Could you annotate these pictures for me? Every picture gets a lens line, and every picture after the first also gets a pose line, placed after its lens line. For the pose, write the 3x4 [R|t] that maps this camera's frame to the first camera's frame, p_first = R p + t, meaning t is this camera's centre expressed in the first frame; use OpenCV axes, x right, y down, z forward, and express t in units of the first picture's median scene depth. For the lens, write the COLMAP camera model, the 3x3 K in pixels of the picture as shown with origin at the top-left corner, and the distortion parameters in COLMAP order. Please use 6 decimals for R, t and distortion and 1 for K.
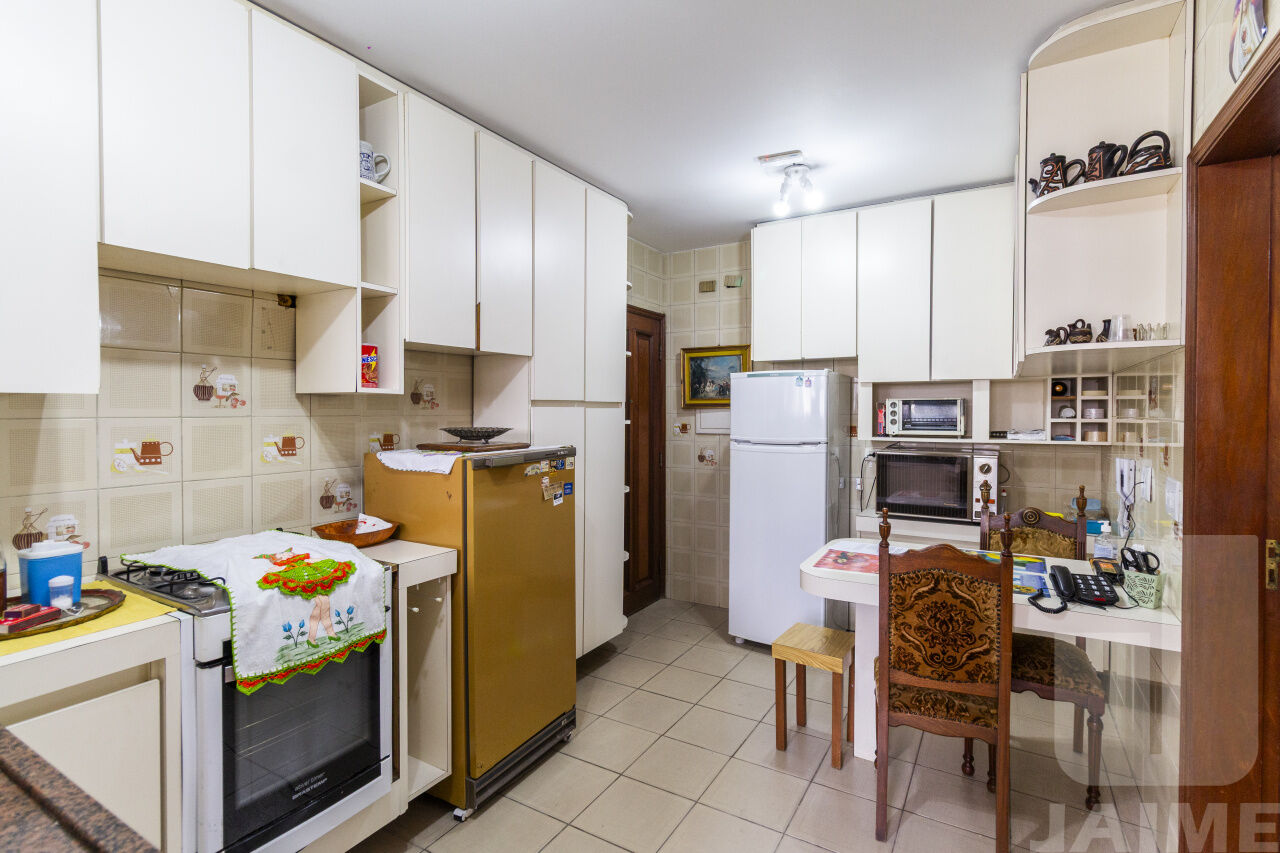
lens RADIAL K [[615.7, 0, 644.6], [0, 615.7, 420.7], [0, 0, 1]] dist [-0.000808, -0.001460]
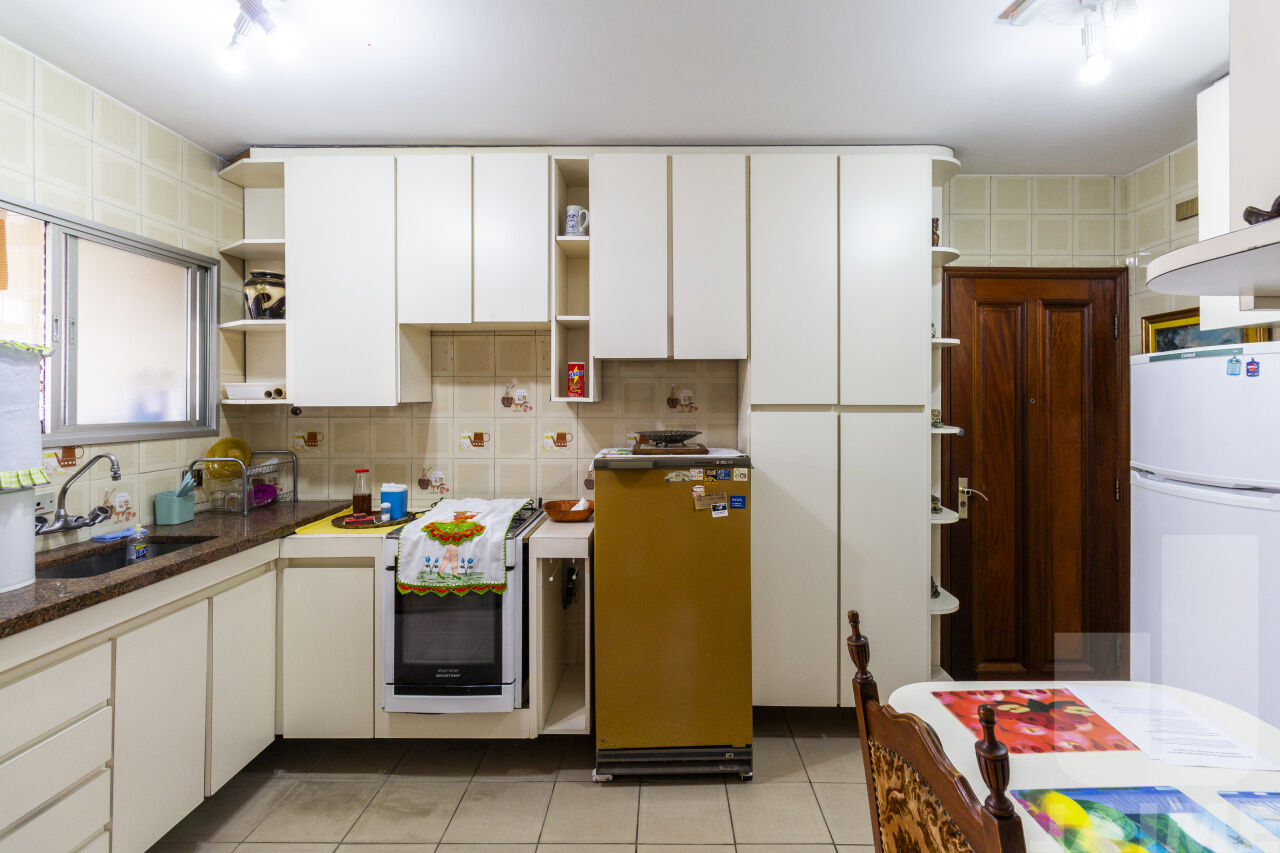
lens RADIAL K [[615.7, 0, 693.4], [0, 615.7, 397.8], [0, 0, 1]] dist [-0.000808, -0.001460]
pose [[0.498126, -0.004362, -0.867094, 0.805282], [-0.015464, 0.999784, -0.013913, -0.039632], [0.866967, 0.020339, 0.497951, 0.606227]]
